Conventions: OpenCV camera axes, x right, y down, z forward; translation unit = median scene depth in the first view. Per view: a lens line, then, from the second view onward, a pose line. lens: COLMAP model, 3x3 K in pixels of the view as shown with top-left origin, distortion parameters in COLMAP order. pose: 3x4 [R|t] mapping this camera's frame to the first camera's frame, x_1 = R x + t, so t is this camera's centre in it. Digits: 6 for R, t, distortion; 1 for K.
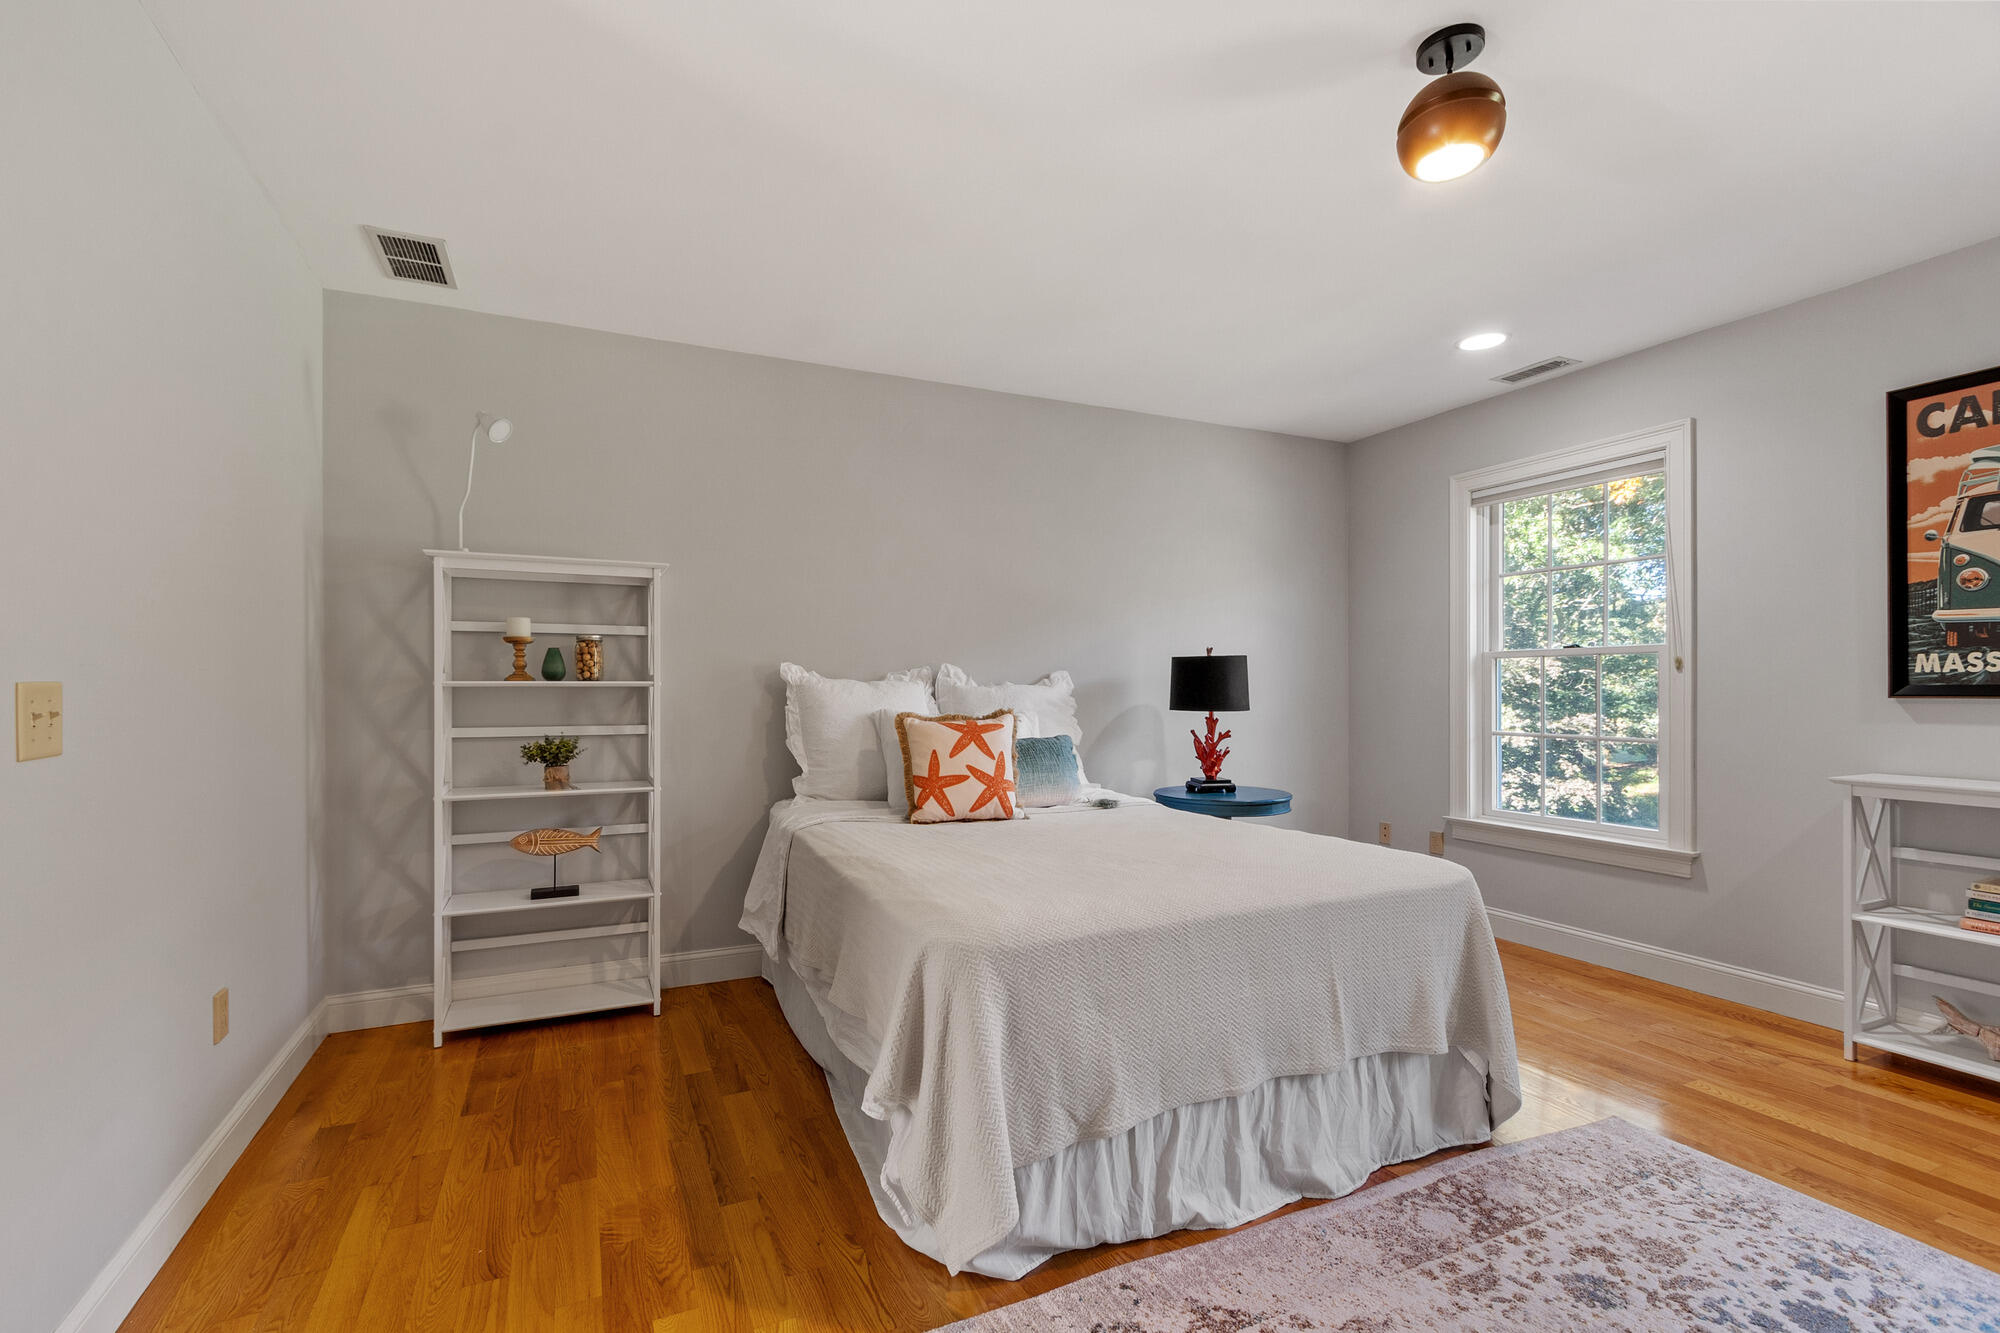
lens RADIAL K [[858.1, 0, 998.6], [0, 858.1, 676.7], [0, 0, 1]] dist [-0.000987, 0.000415]
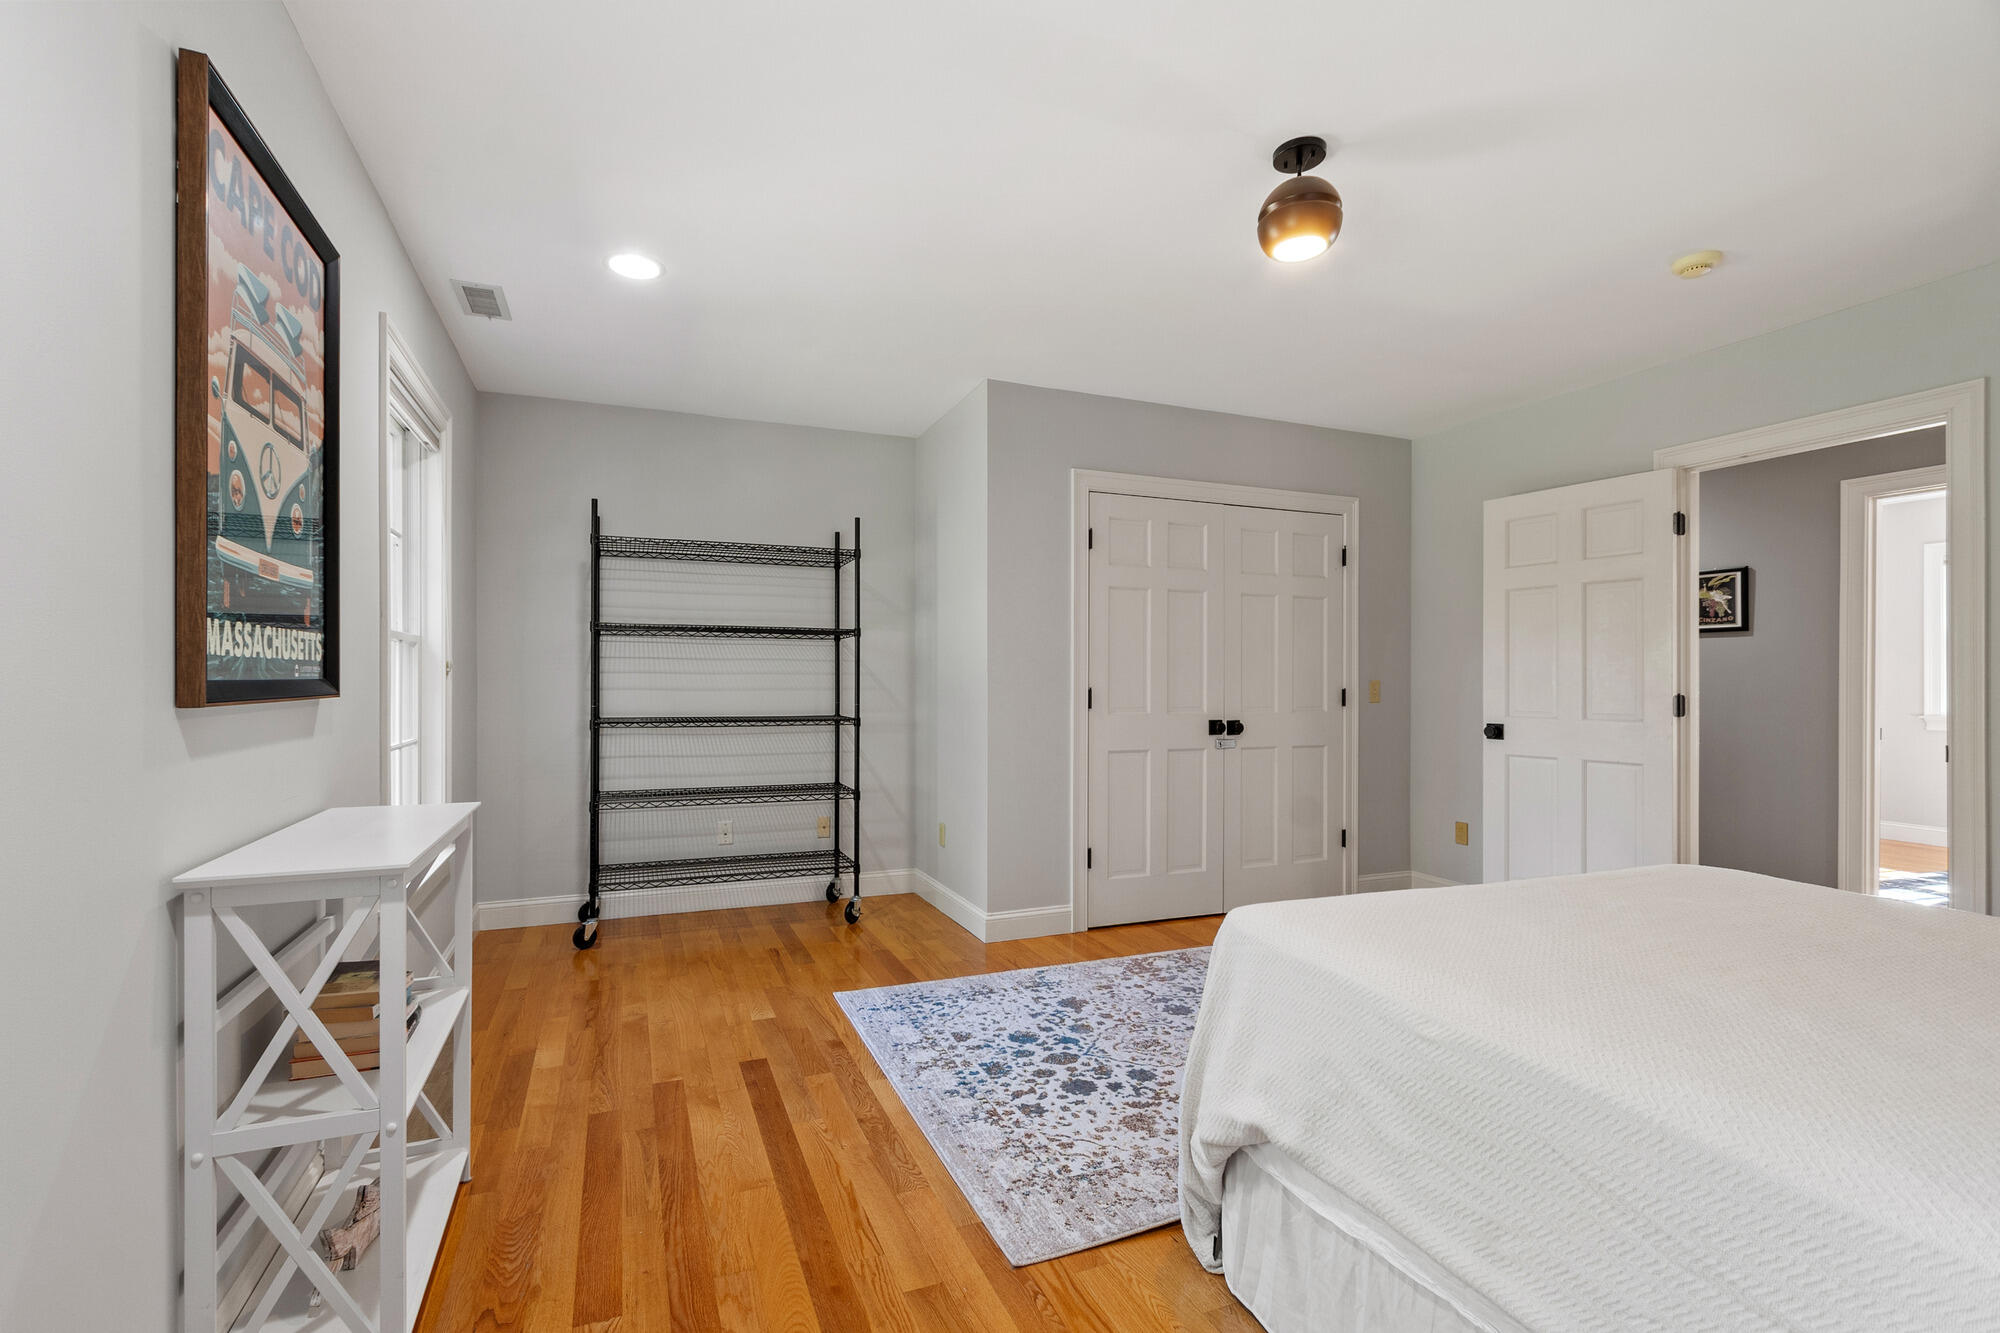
lens RADIAL K [[858.1, 0, 995.9], [0, 858.1, 675.5], [0, 0, 1]] dist [-0.000987, 0.000415]
pose [[-0.998755, -0.000184, 0.049882, 0.926109], [-0.000842, 0.999913, -0.013166, 0.017946], [-0.049875, -0.013192, -0.998668, 2.318675]]
